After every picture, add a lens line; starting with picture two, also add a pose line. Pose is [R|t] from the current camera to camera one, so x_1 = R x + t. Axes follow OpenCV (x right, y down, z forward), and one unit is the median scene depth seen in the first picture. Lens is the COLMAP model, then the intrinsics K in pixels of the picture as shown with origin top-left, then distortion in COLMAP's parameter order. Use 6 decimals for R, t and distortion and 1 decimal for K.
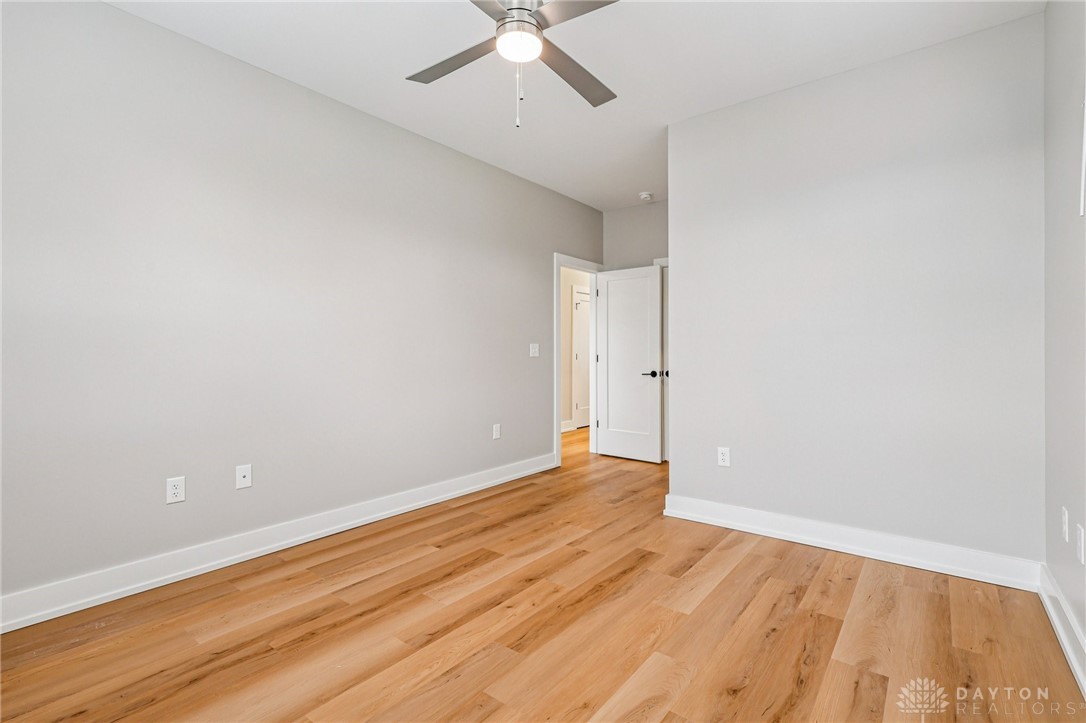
lens RADIAL K [[505.5, 0, 539.2], [0, 505.5, 354.6], [0, 0, 1]] dist [0.004463, 0.000521]
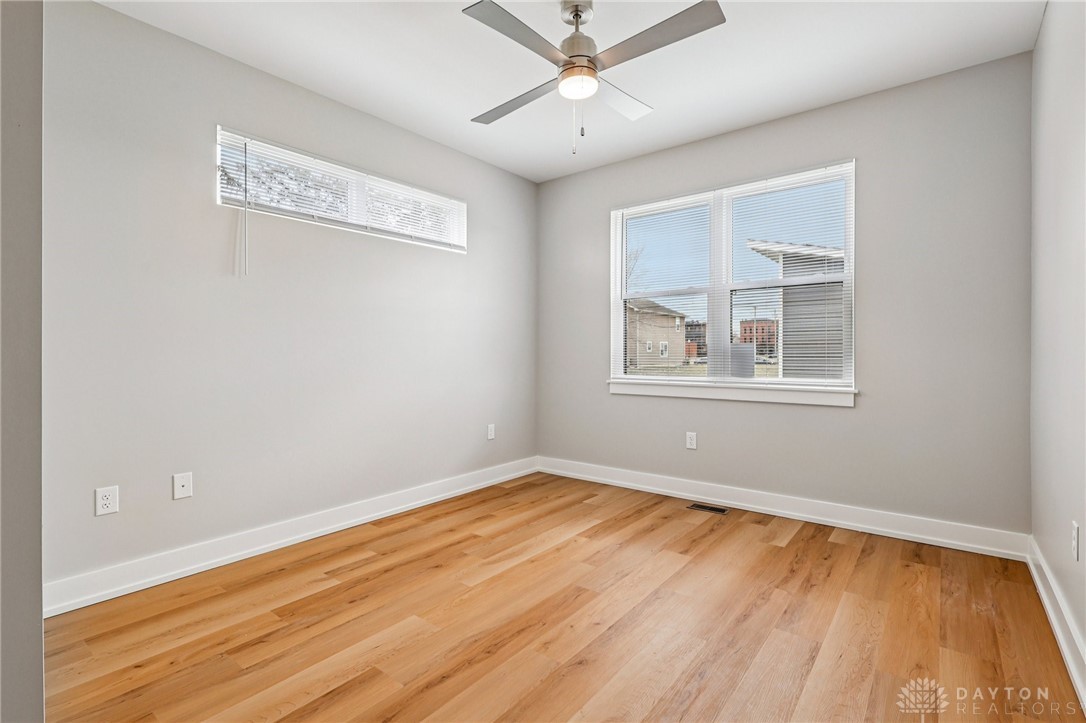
lens RADIAL K [[505.5, 0, 539.2], [0, 505.5, 354.6], [0, 0, 1]] dist [0.004463, 0.000521]
pose [[-0.999965, 0.003445, 0.007659, 0.033862], [0.003500, 0.999969, 0.007107, -0.003171], [-0.007634, 0.007133, -0.999945, 1.656180]]
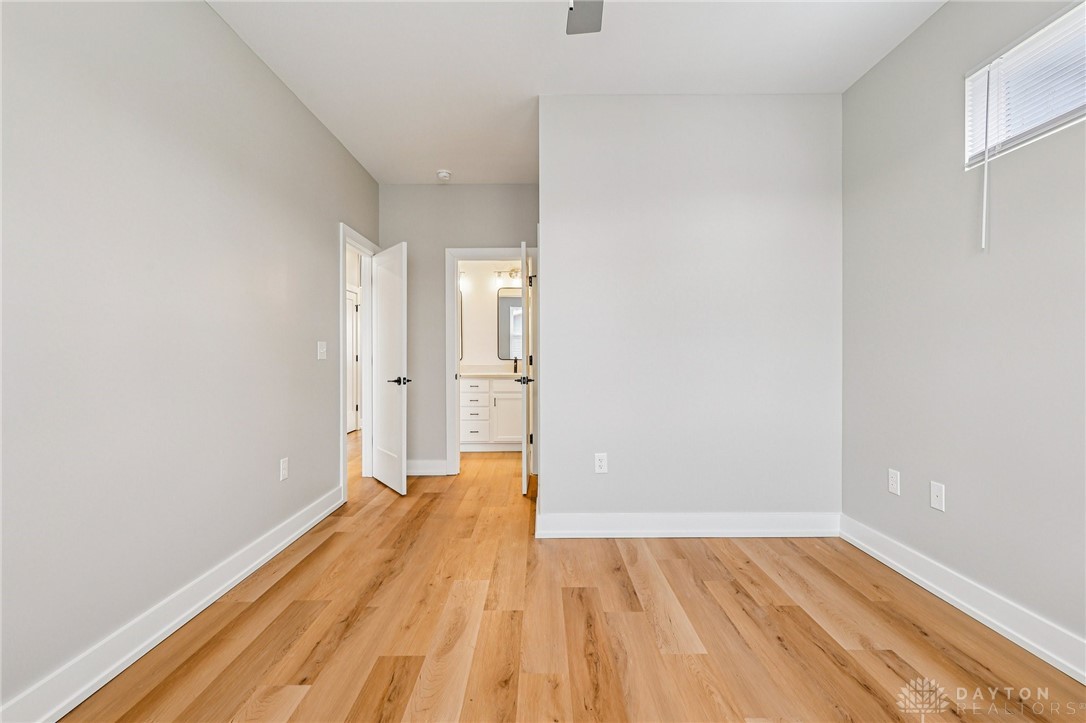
lens RADIAL K [[505.5, 0, 539.2], [0, 505.5, 354.6], [0, 0, 1]] dist [0.004463, 0.000521]
pose [[0.786204, -0.001243, 0.617966, -0.391287], [0.003427, 0.999991, -0.002348, 0.000689], [-0.617958, 0.003964, 0.786201, 0.410027]]
